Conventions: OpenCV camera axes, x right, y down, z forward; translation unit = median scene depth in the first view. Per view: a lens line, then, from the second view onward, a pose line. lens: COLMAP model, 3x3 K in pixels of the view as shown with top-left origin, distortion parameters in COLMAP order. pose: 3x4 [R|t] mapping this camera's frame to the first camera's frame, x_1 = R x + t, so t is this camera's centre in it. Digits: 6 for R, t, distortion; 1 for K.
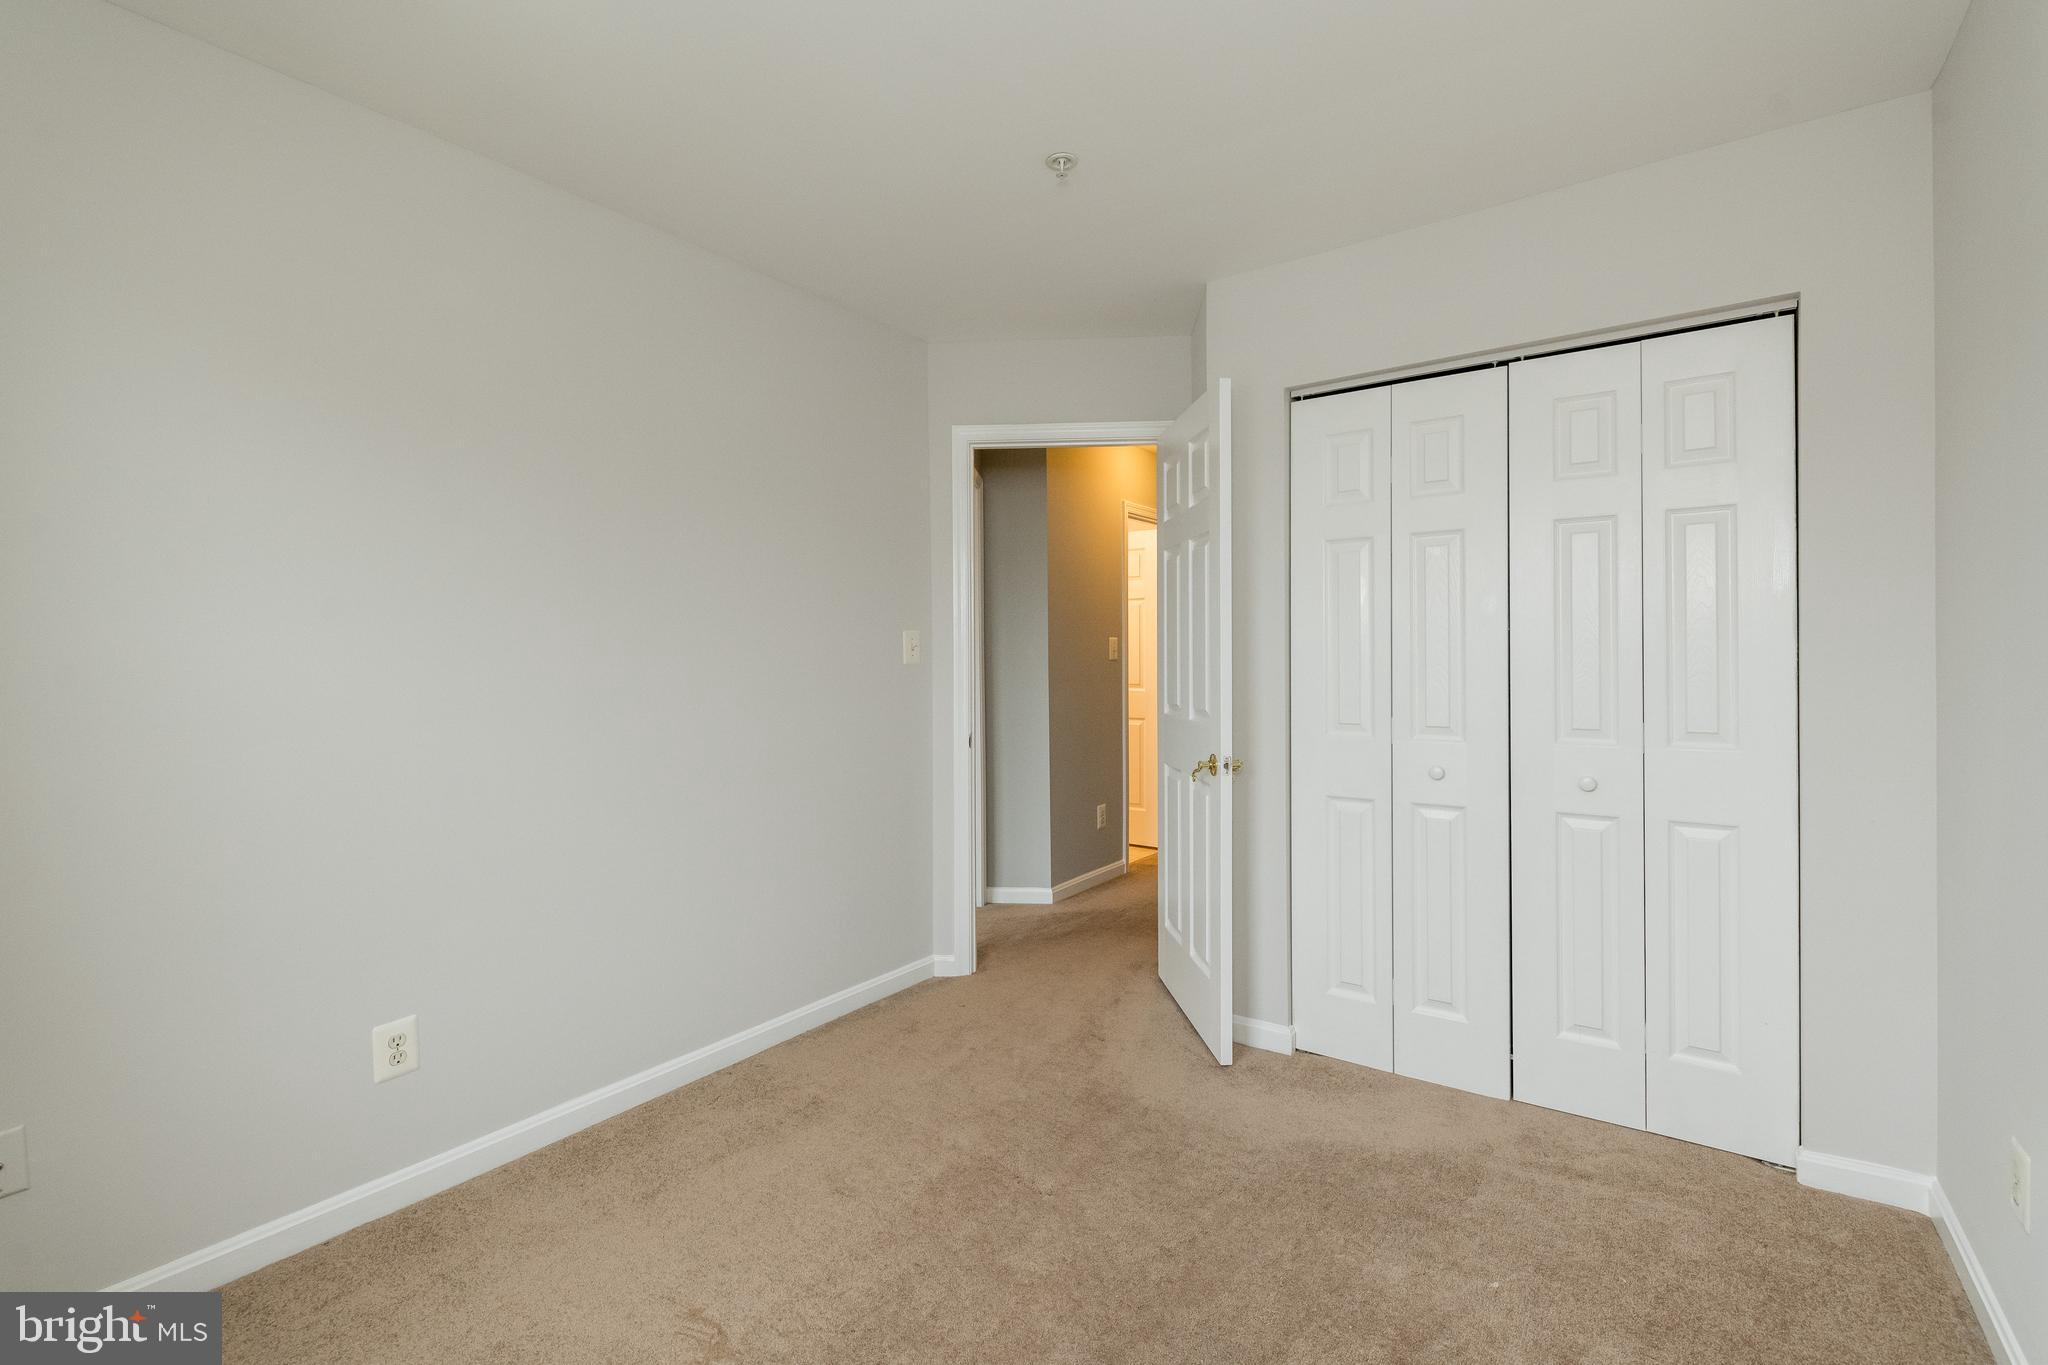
lens RADIAL K [[998.9, 0, 1023.4], [0, 998.9, 664.1], [0, 0, 1]] dist [-0.003155, -0.000630]
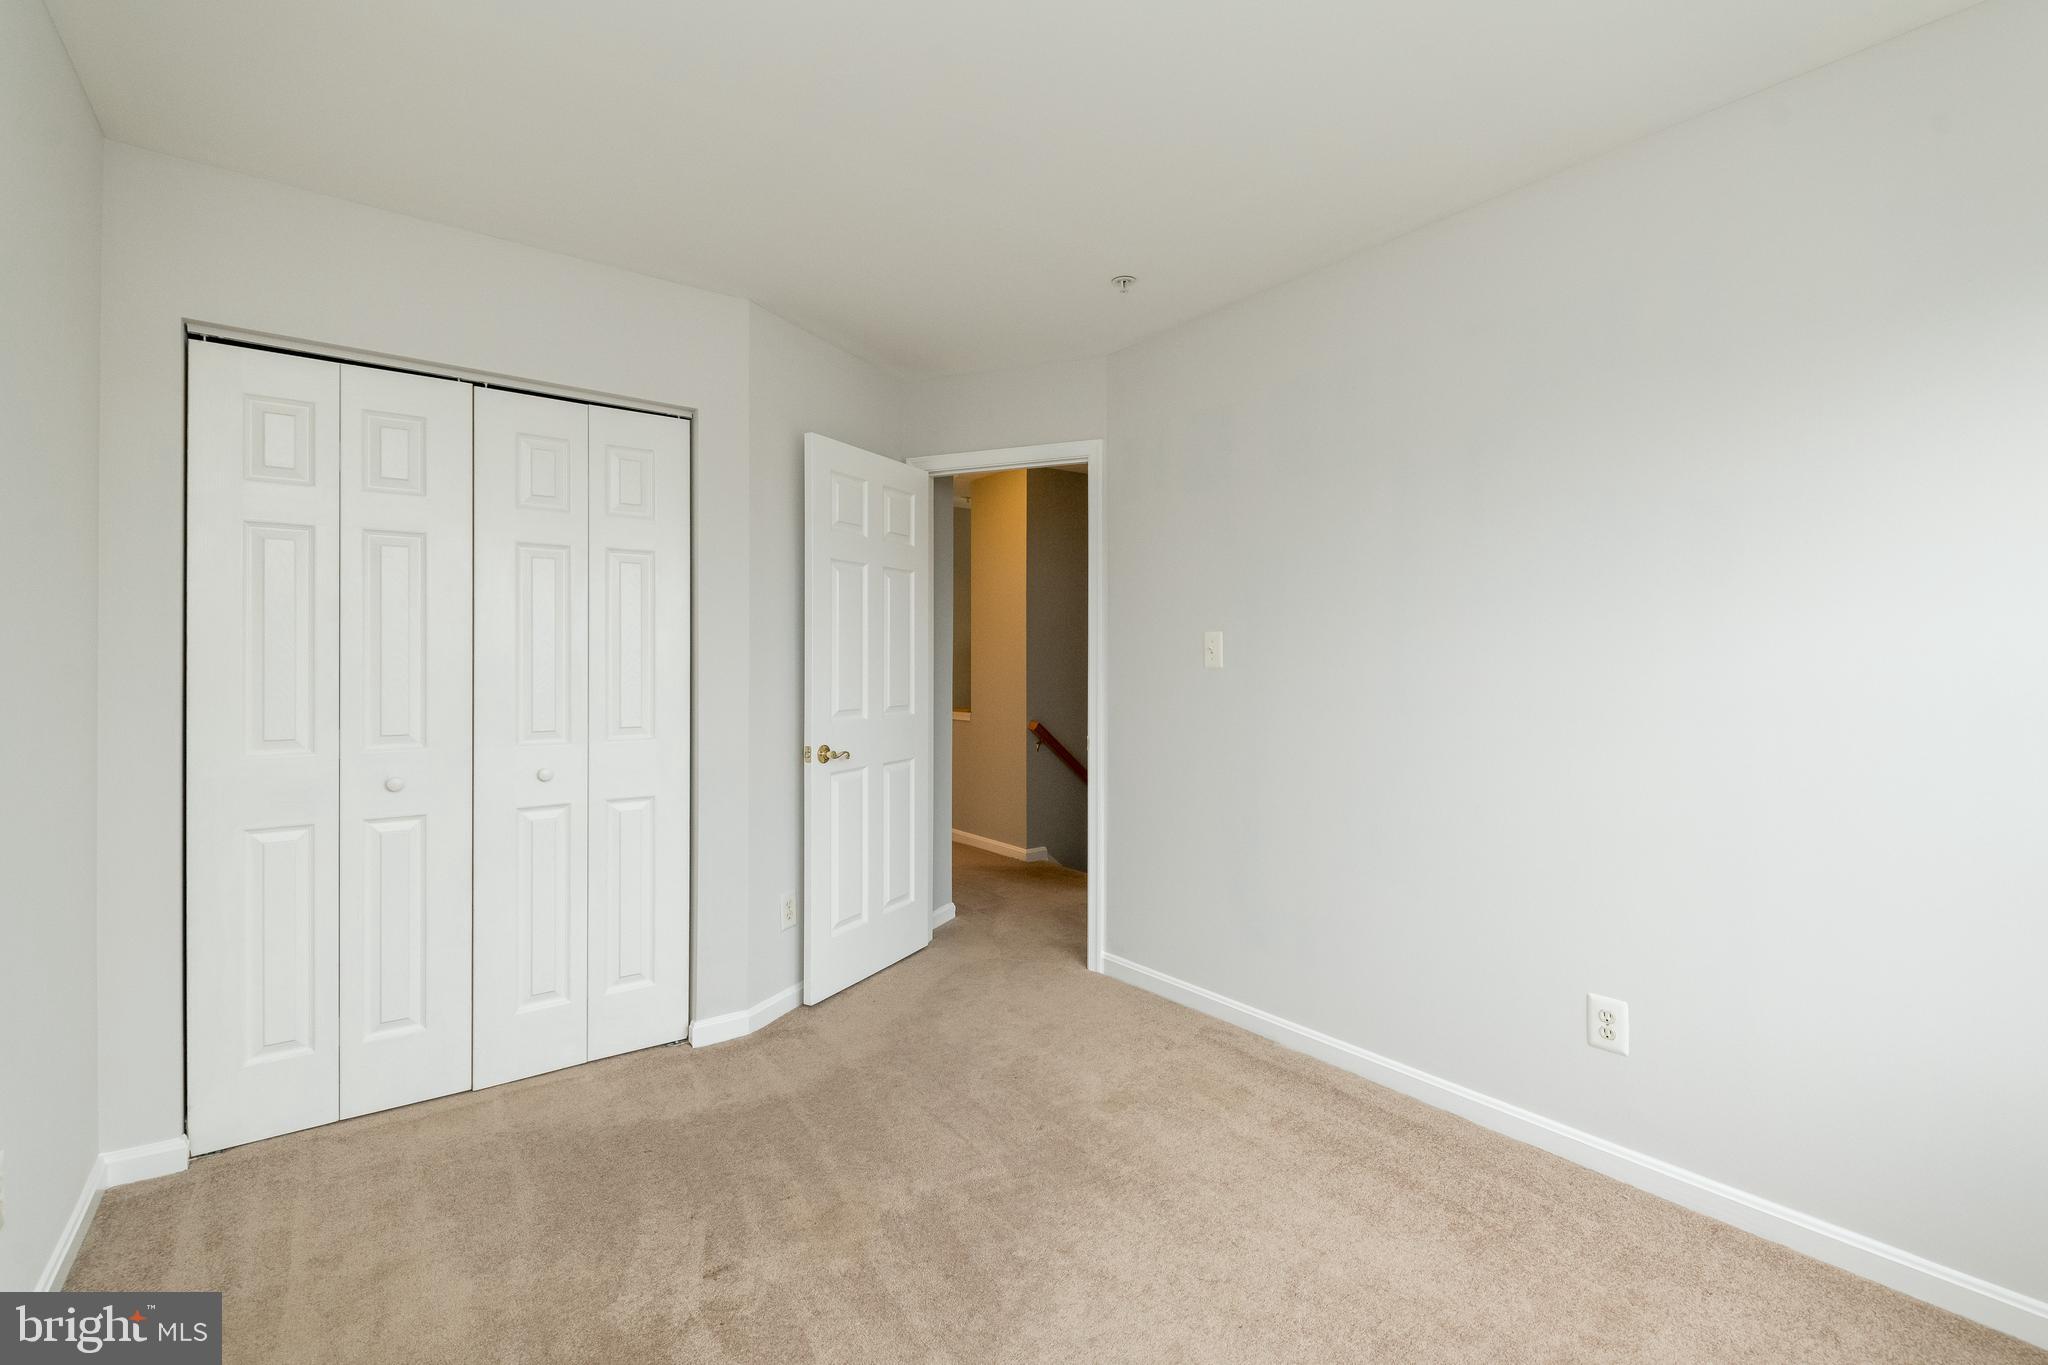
lens RADIAL K [[882.3, 0, 1024.1], [0, 882.3, 678.9], [0, 0, 1]] dist [0.019895, -0.010083]
pose [[0.279914, 0.000491, 0.960025, -0.251002], [-0.005266, 0.999986, 0.001024, 0.002847], [-0.960011, -0.005342, 0.279913, 0.188286]]
